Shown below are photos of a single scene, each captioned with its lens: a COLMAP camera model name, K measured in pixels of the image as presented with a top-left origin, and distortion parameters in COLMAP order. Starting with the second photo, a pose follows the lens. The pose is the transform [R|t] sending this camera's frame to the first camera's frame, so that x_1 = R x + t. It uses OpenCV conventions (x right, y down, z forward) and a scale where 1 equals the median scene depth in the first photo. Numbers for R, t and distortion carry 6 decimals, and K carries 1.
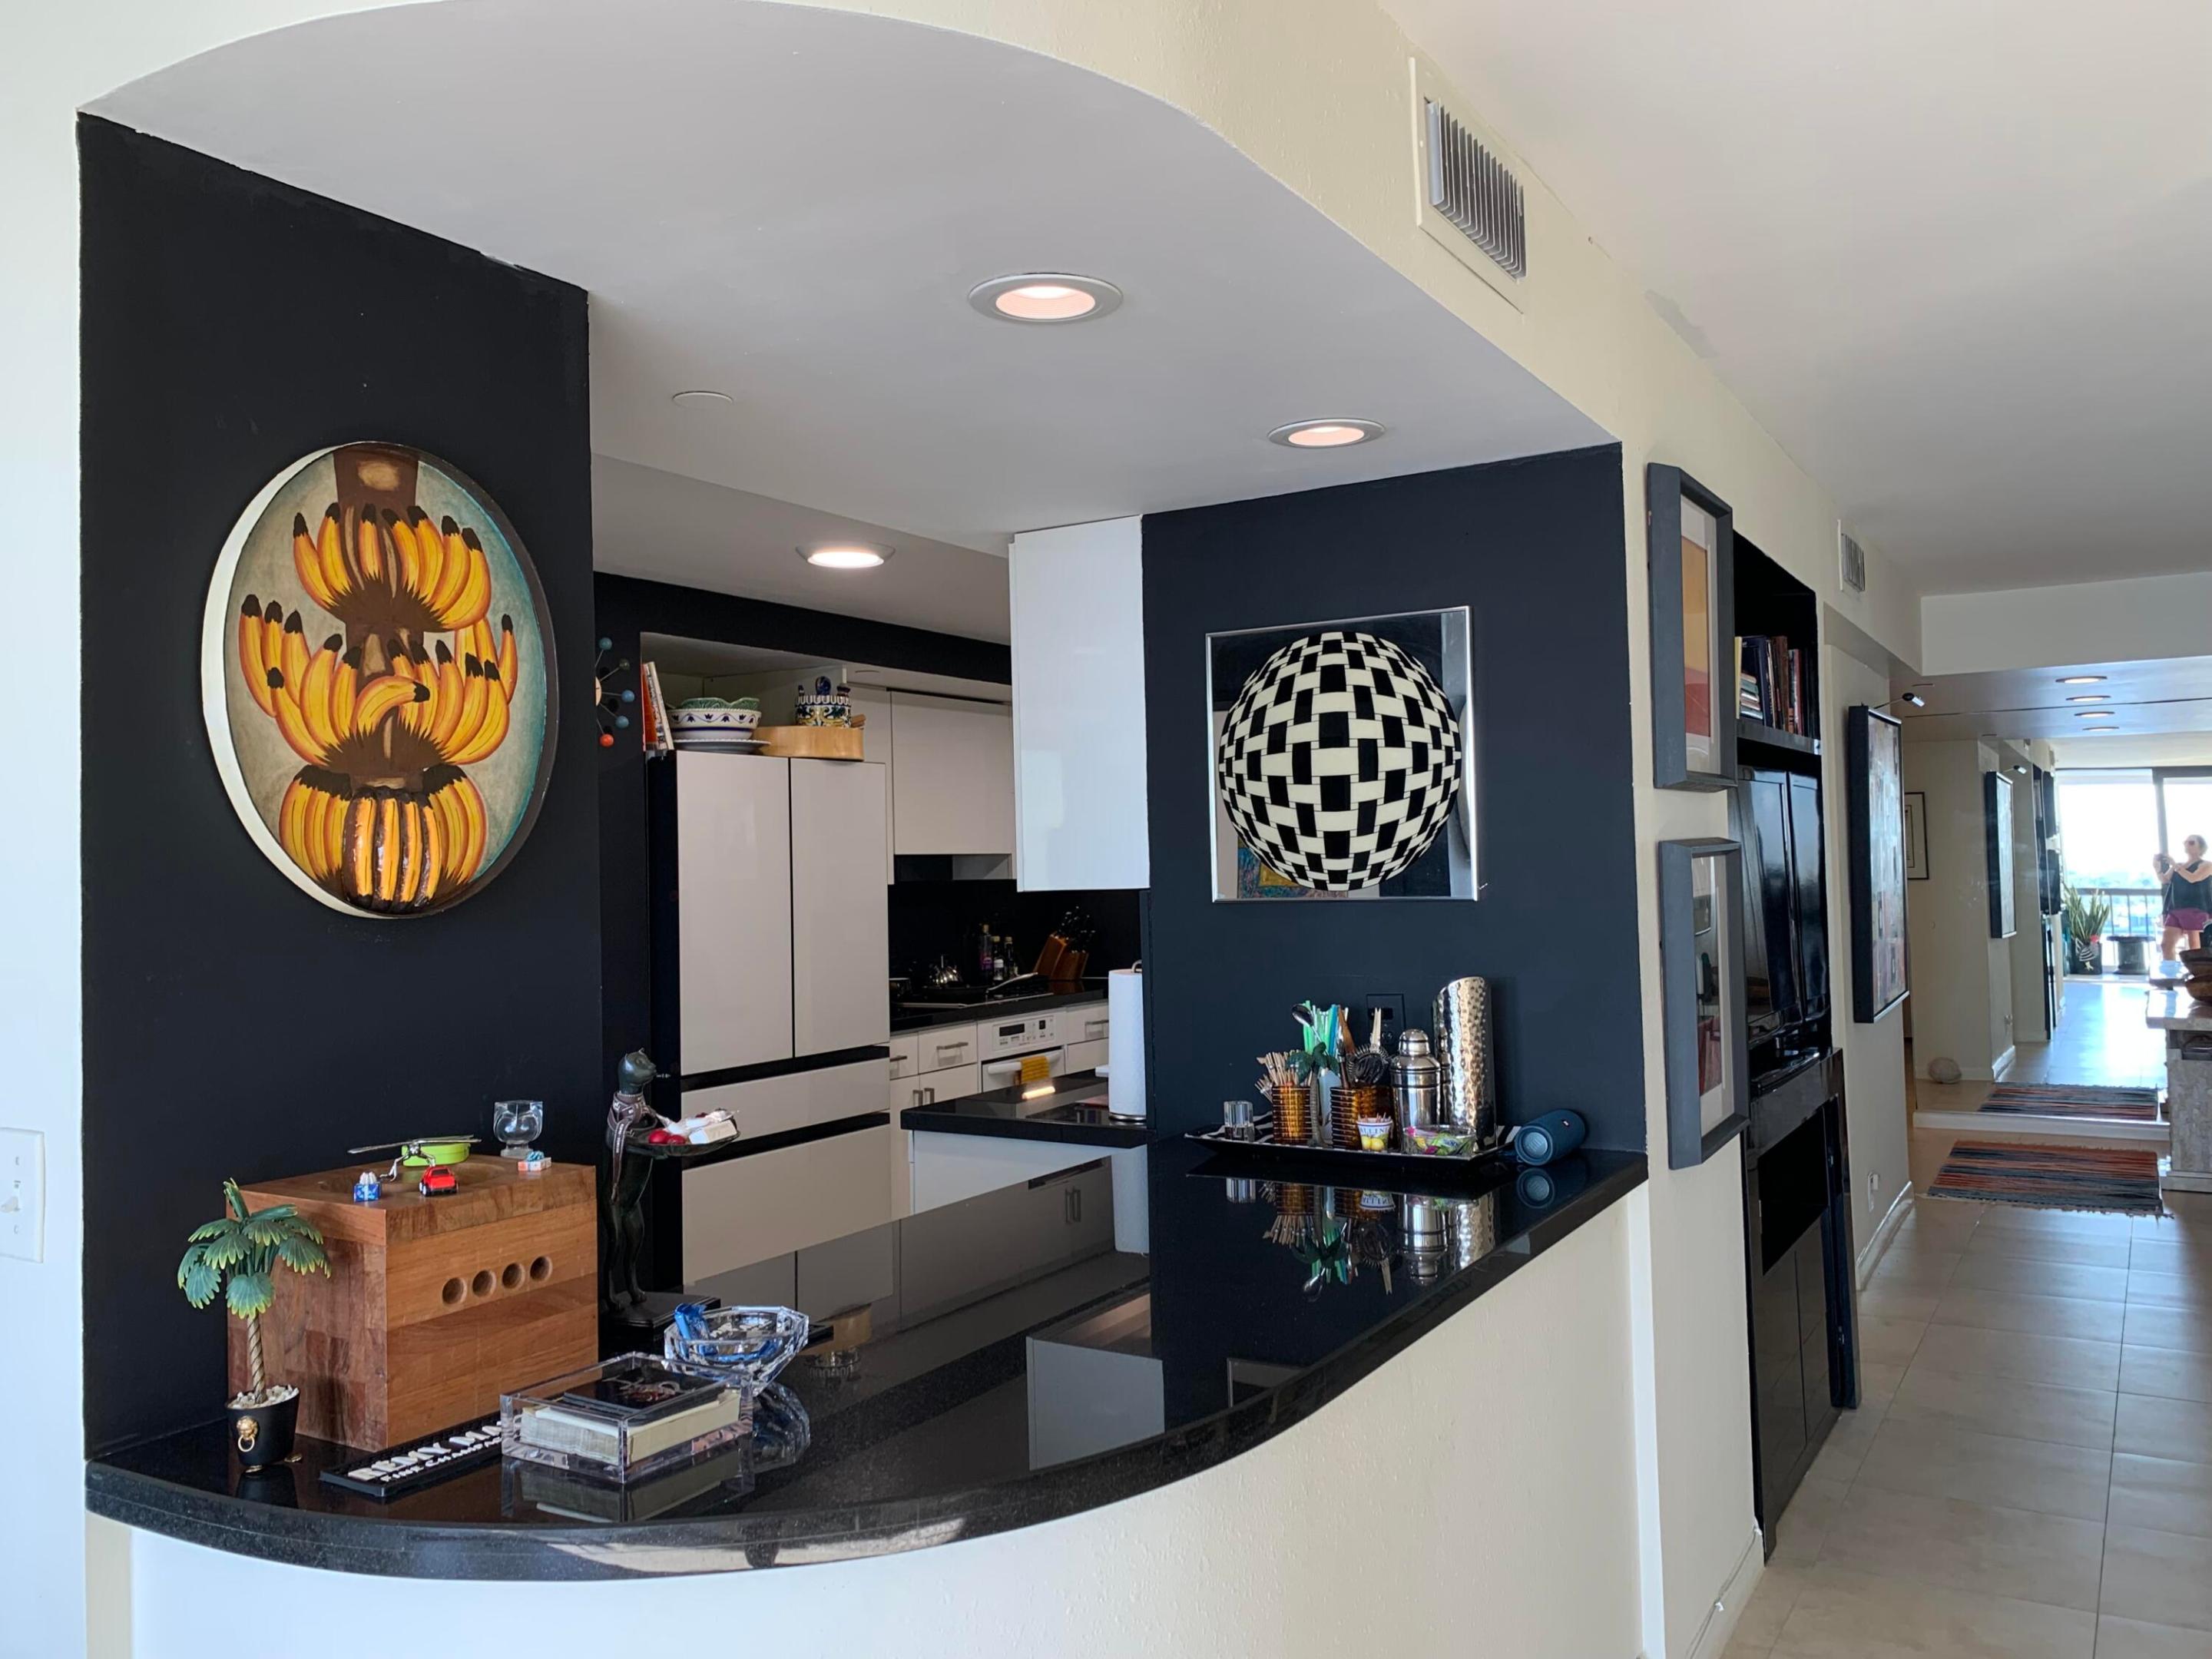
lens RADIAL K [[1704.2, 0, 1125.3], [0, 1704.2, 817.3], [0, 0, 1]] dist [0.017366, -0.032212]
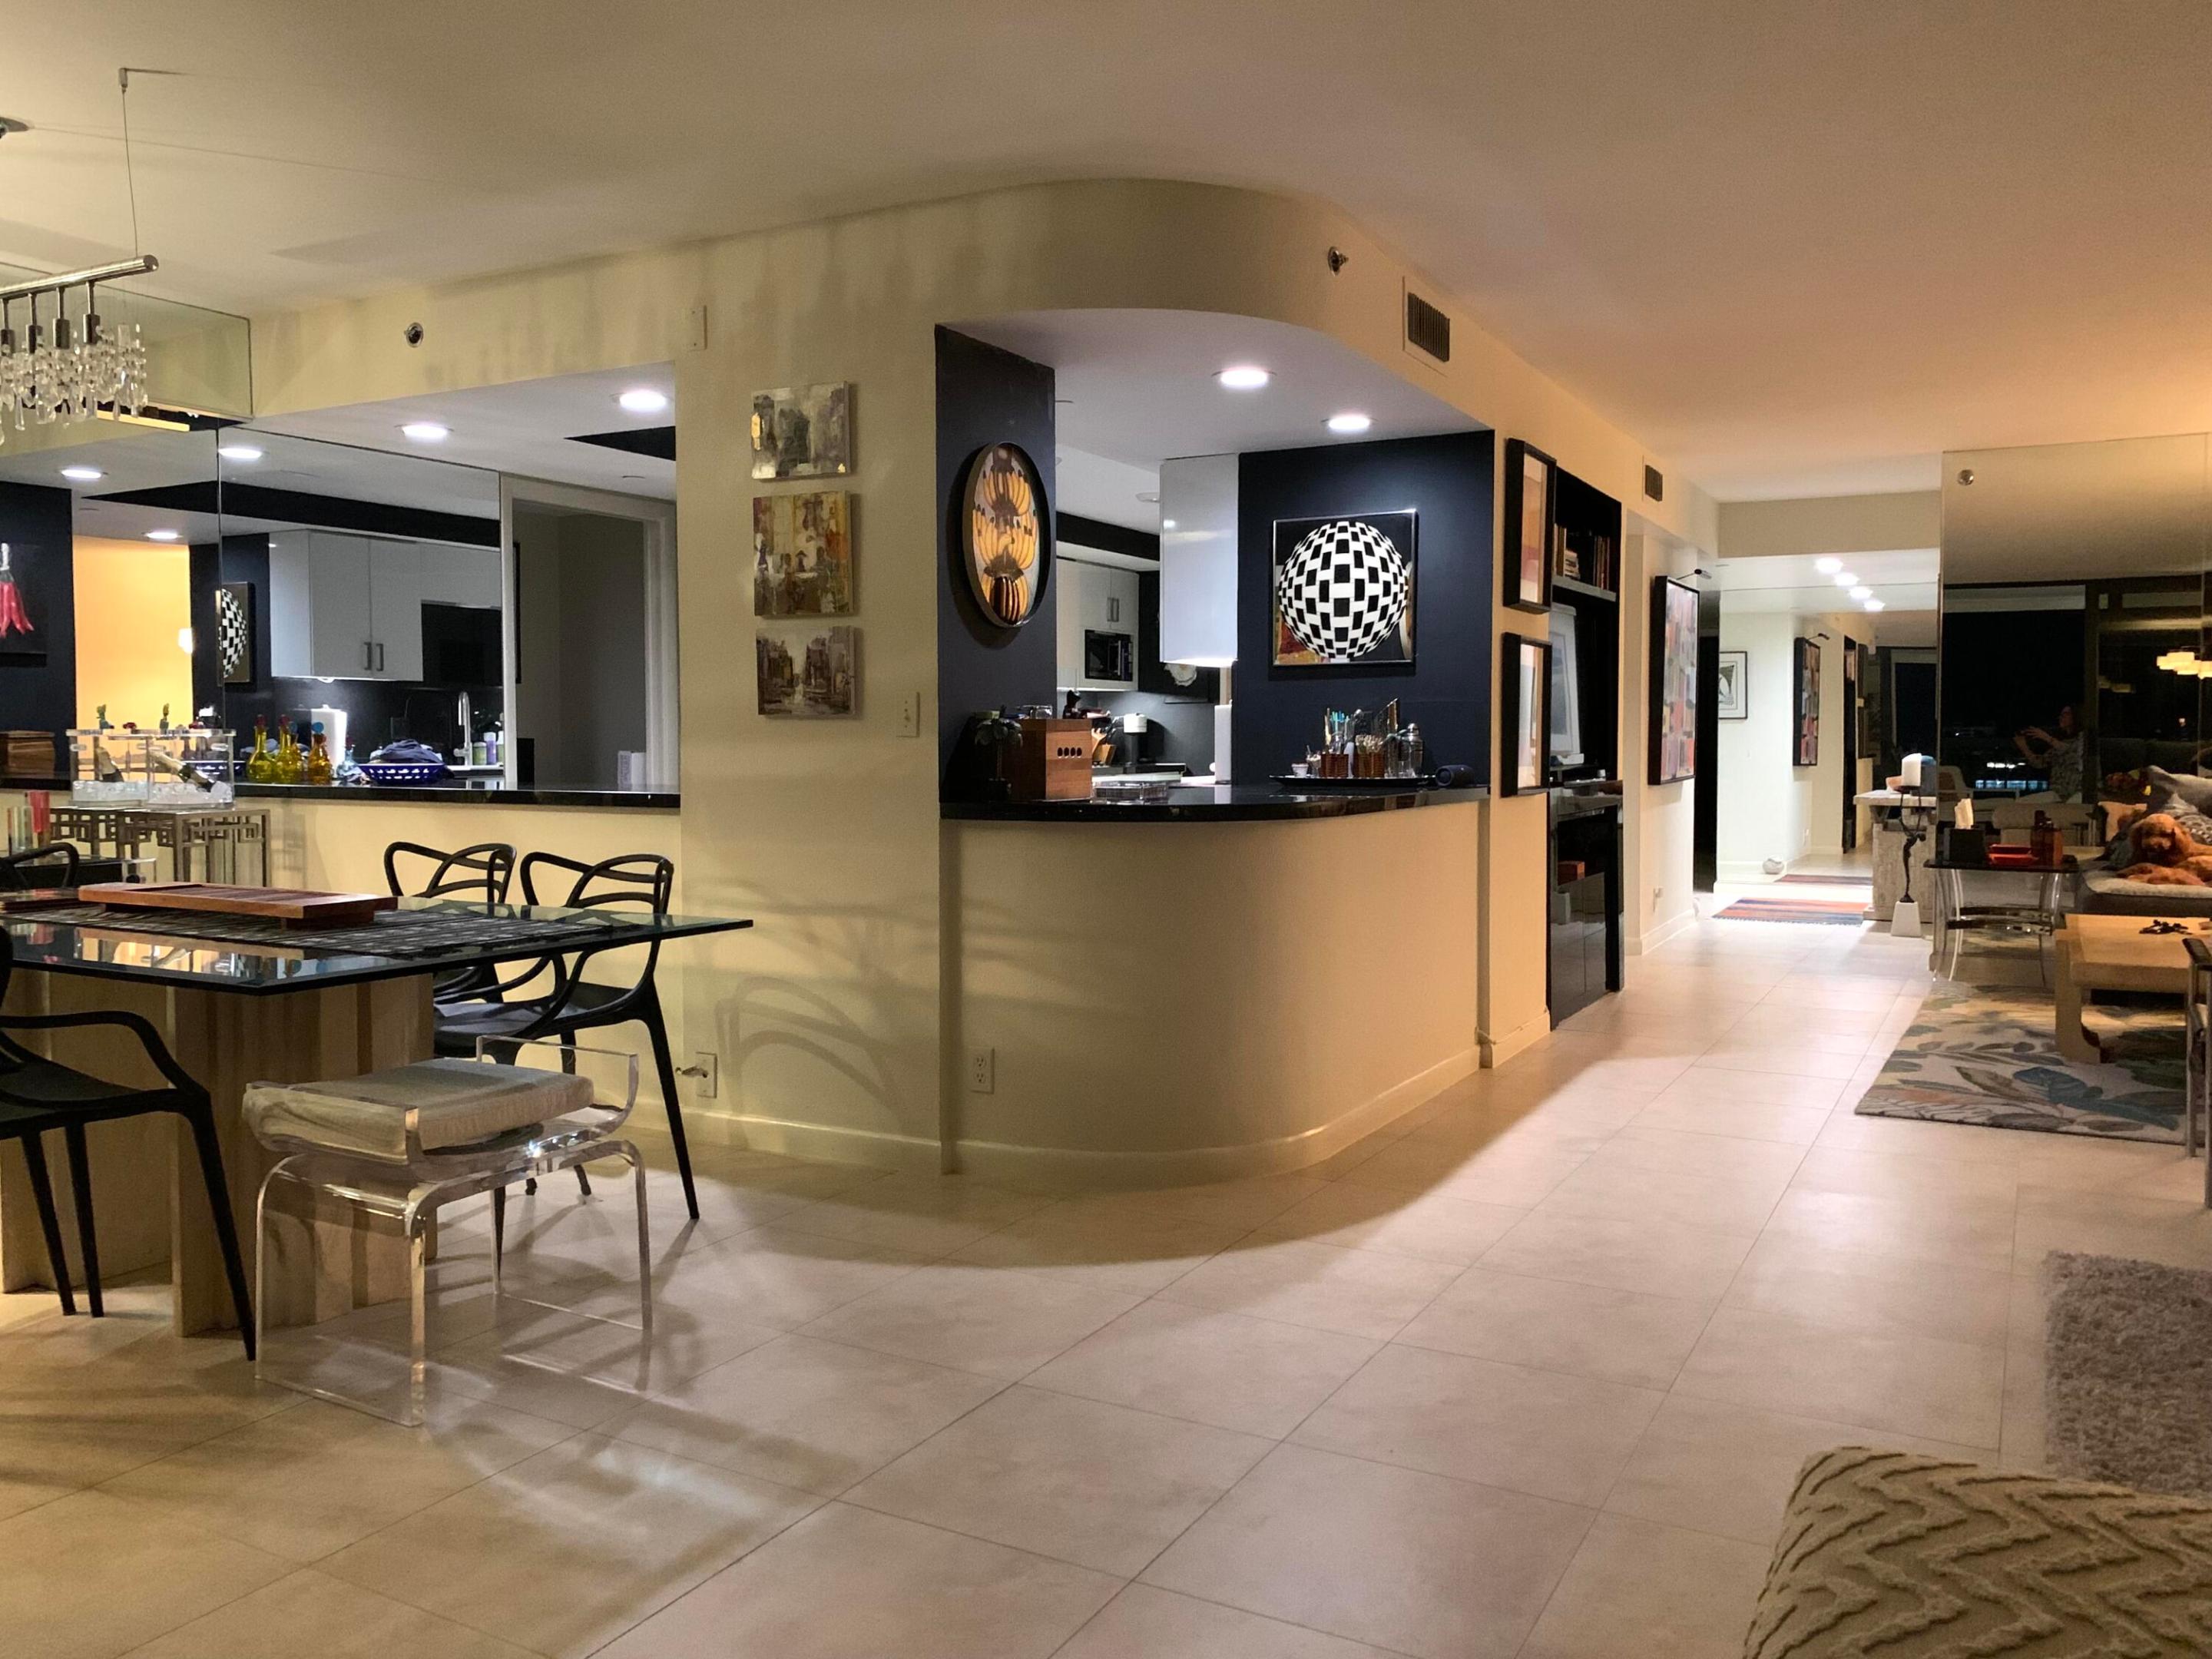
lens RADIAL K [[1704.2, 0, 1114.9], [0, 1704.2, 843.4], [0, 0, 1]] dist [0.017366, -0.032212]
pose [[0.998846, 0.017882, 0.044567, -0.211304], [-0.021731, 0.995933, 0.087440, 0.088135], [-0.042822, -0.088307, 0.995172, -0.915692]]
